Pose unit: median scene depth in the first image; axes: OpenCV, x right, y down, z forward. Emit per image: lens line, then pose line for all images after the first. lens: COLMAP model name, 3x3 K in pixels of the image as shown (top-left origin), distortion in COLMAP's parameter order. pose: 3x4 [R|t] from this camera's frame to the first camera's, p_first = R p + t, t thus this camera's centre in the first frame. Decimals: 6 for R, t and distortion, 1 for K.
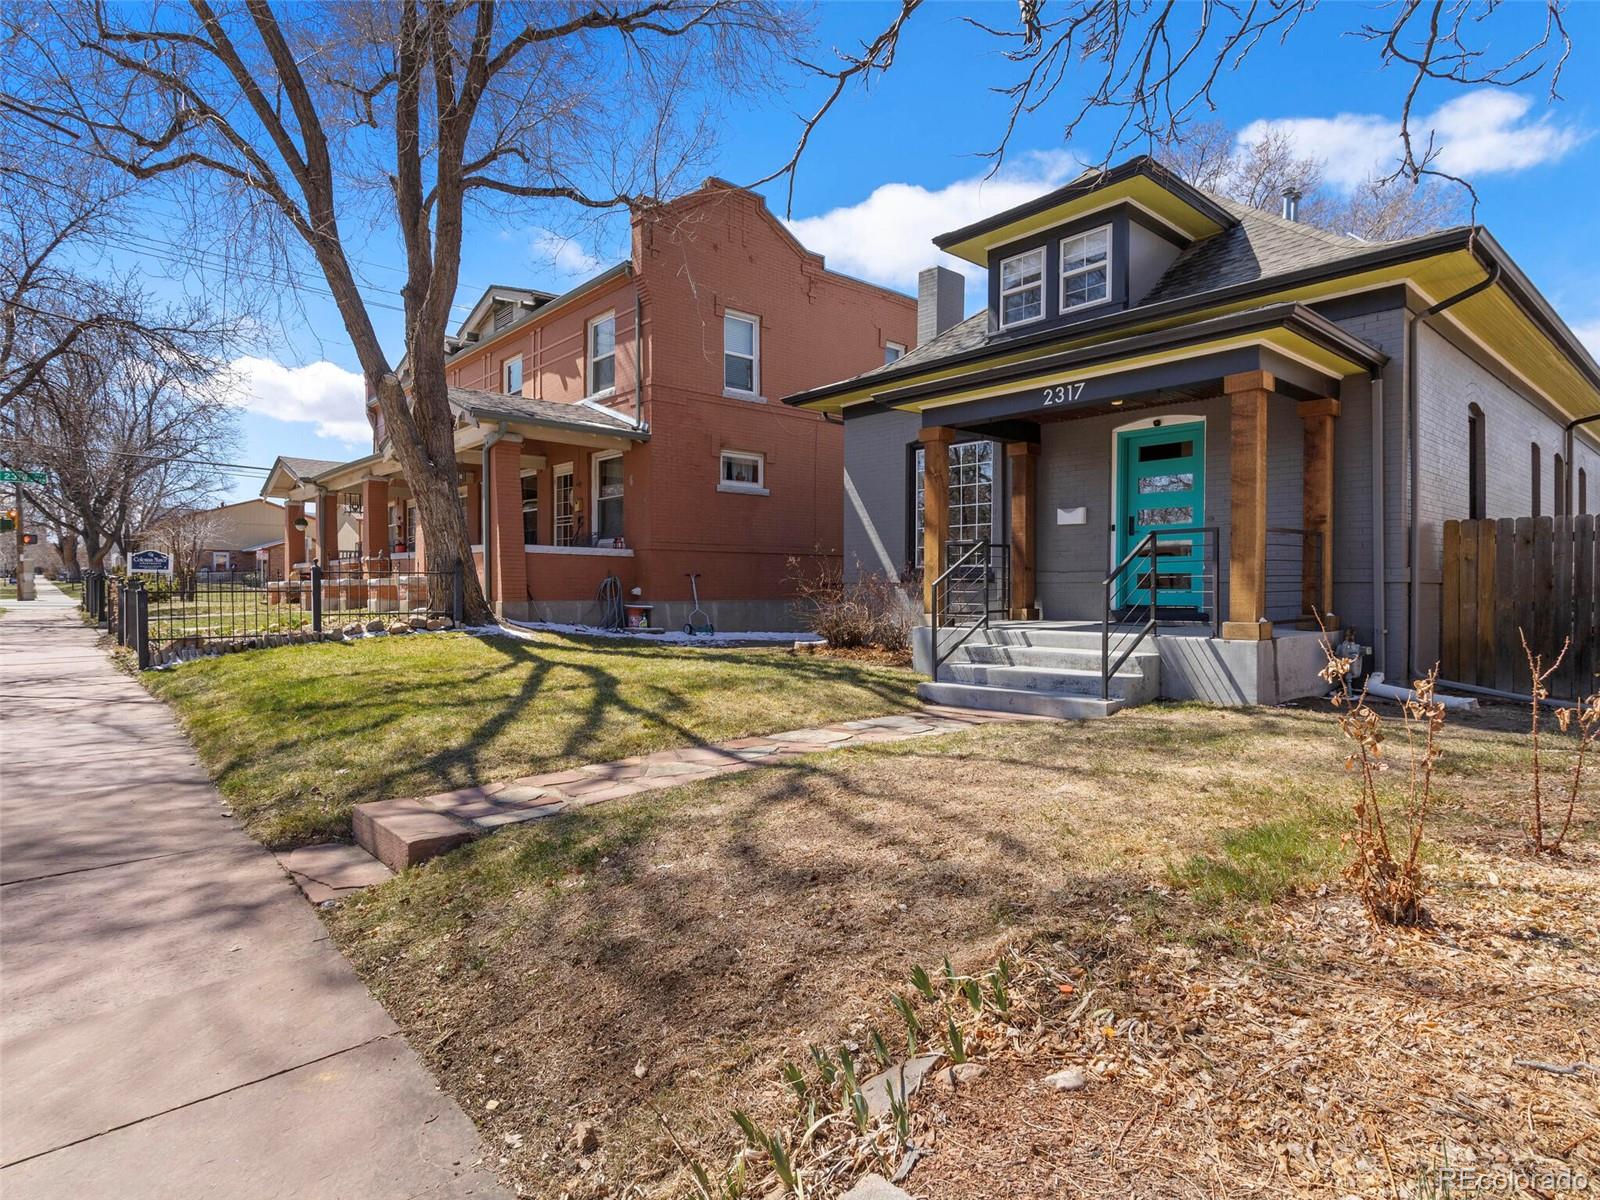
lens RADIAL K [[834.9, 0, 800.1], [0, 834.9, 597.1], [0, 0, 1]] dist [0.005259, 0.000892]
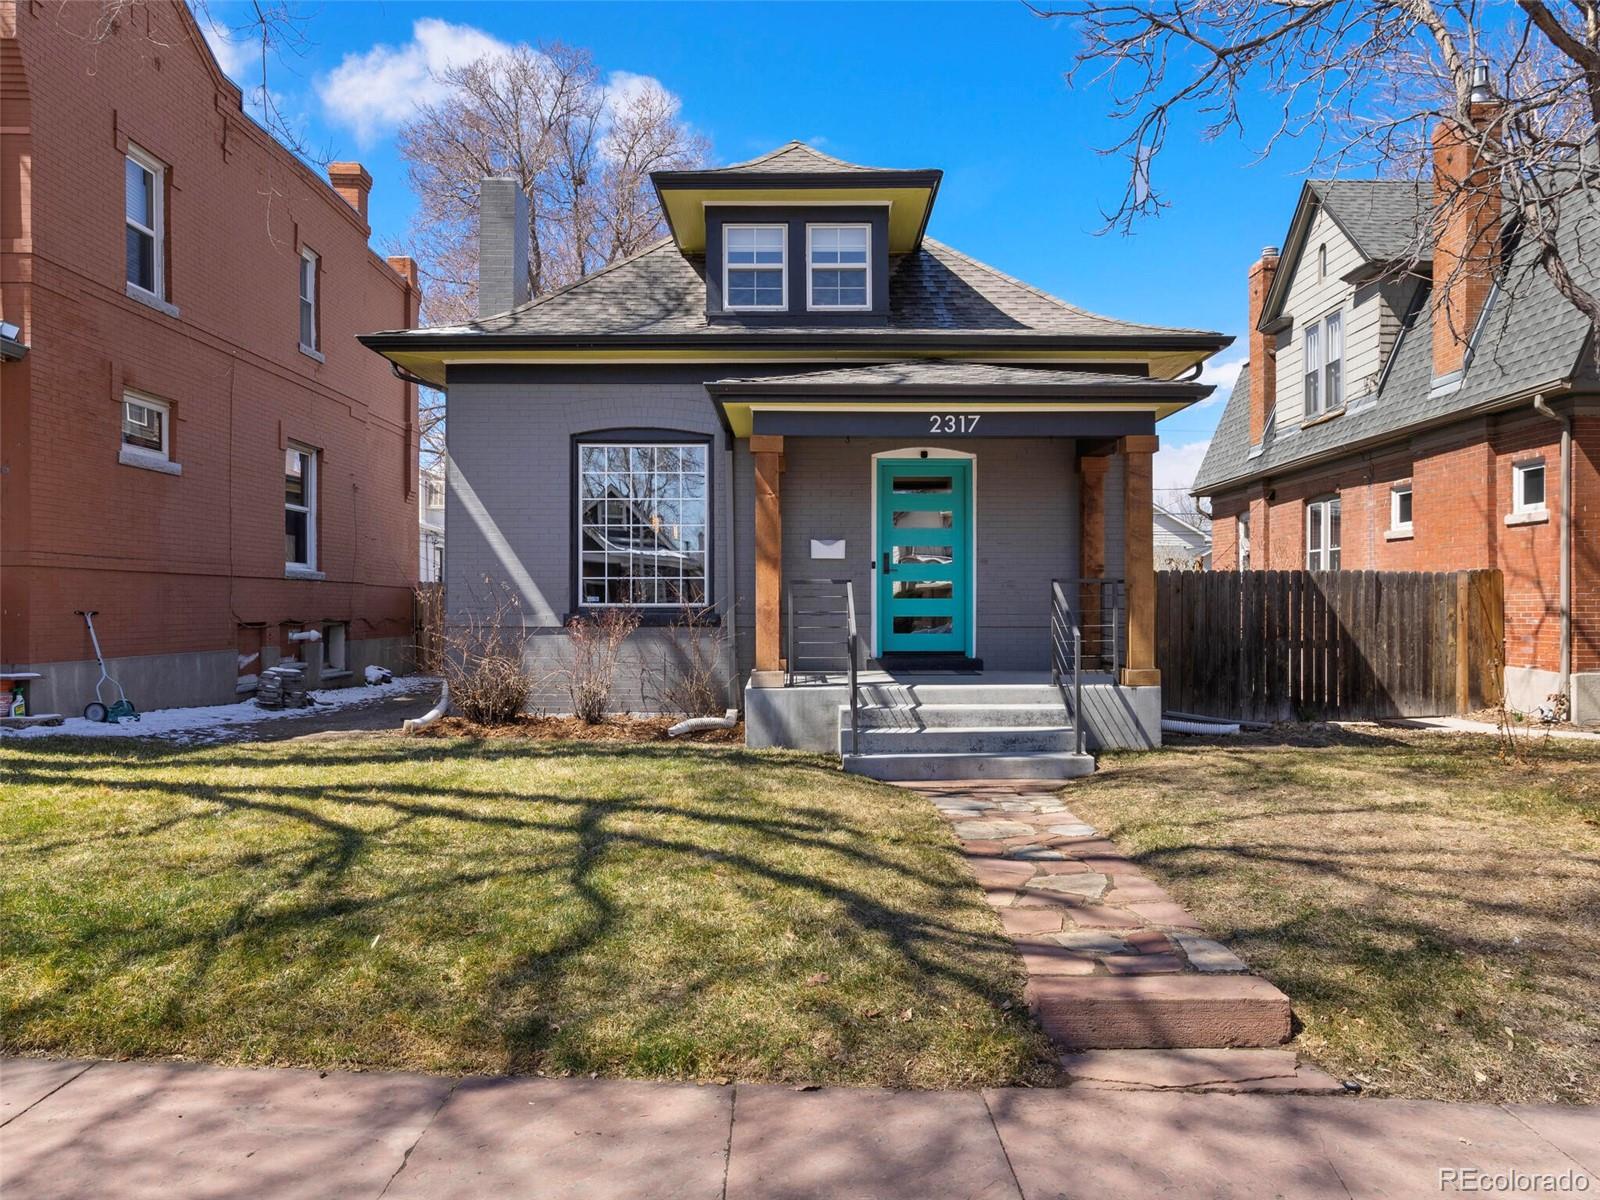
lens RADIAL K [[1185.6, 0, 801.8], [0, 1185.6, 600.8], [0, 0, 1]] dist [0.002404, 0.004459]
pose [[0.676437, 0.003048, 0.736494, -0.617265], [0.012140, 0.999809, -0.015288, -0.027469], [-0.736400, 0.019282, 0.676271, 0.211782]]
